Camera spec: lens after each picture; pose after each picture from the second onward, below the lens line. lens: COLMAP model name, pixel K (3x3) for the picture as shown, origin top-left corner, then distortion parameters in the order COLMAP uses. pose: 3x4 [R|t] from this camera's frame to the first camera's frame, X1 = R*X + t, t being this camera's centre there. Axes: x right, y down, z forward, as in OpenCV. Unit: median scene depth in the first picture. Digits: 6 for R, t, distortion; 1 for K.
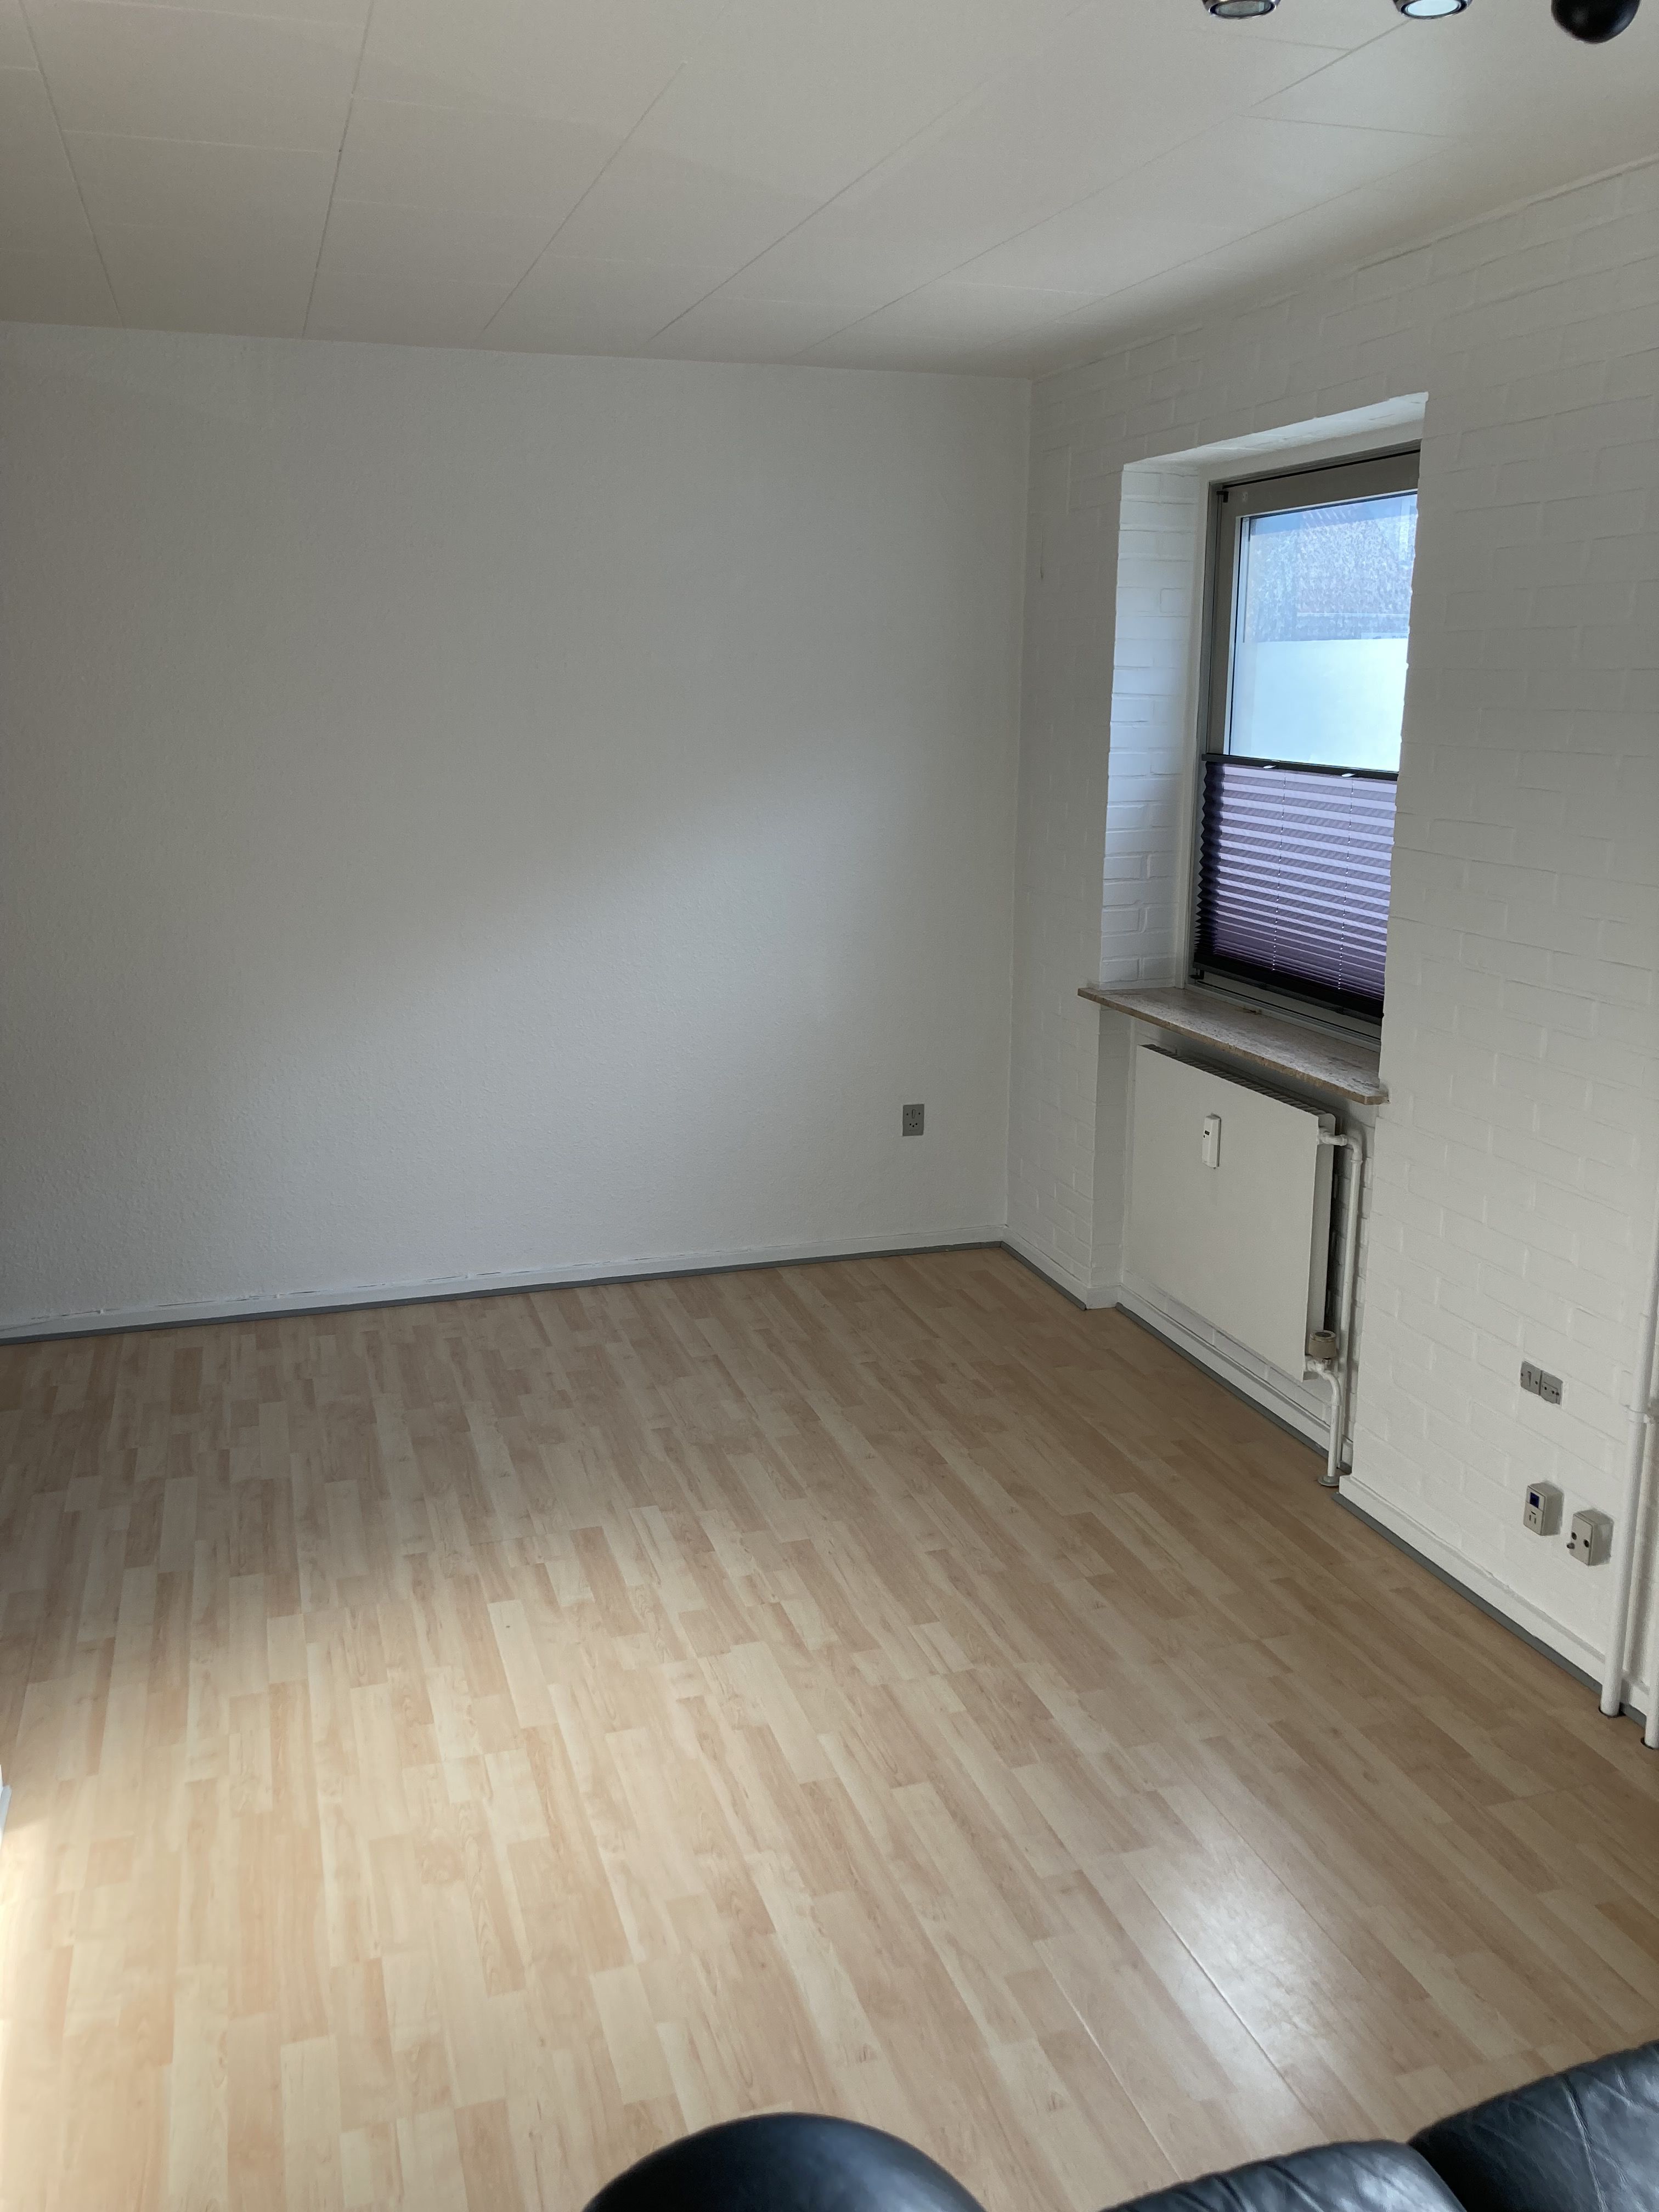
lens RADIAL K [[1830.4, 0, 834.0], [0, 1830.4, 1096.1], [0, 0, 1]] dist [0.000534, 0.002974]
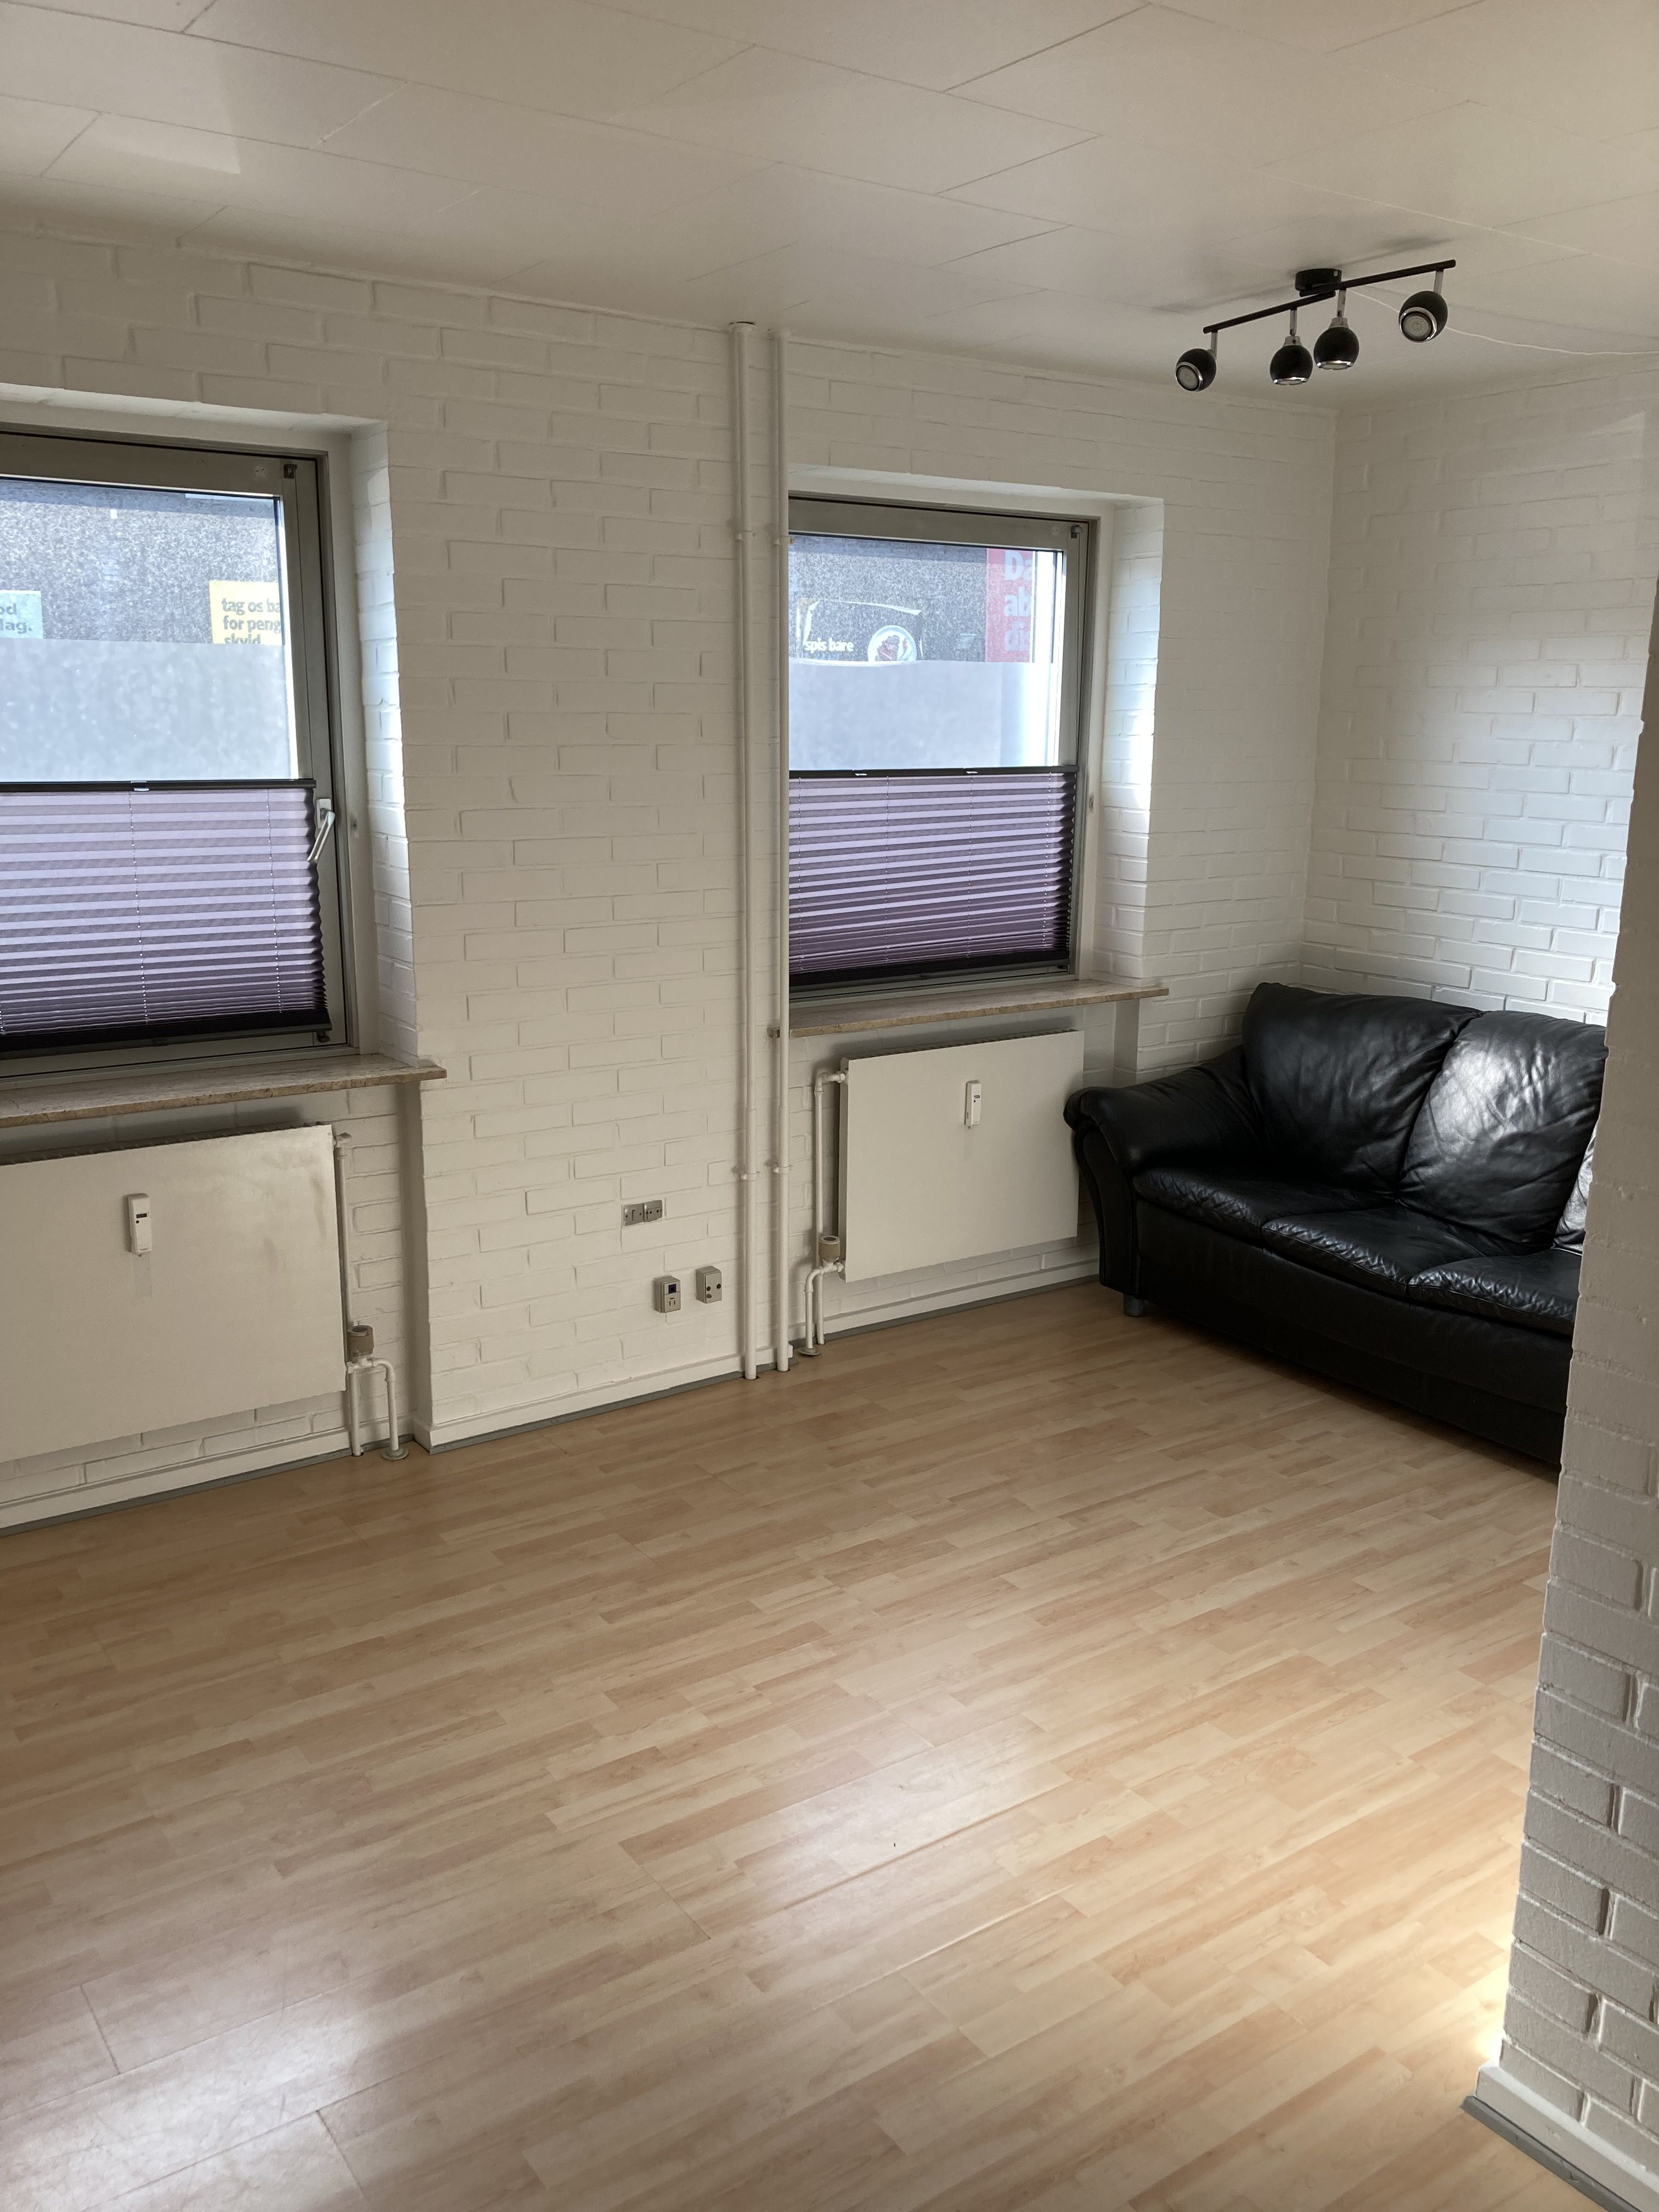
lens RADIAL K [[1830.4, 0, 832.7], [0, 1830.4, 1114.8], [0, 0, 1]] dist [0.000534, 0.002974]
pose [[-0.295839, -0.221209, 0.929272, -0.841963], [0.212117, 0.933316, 0.289701, -0.253989], [-0.931389, 0.282819, -0.229189, 1.097365]]
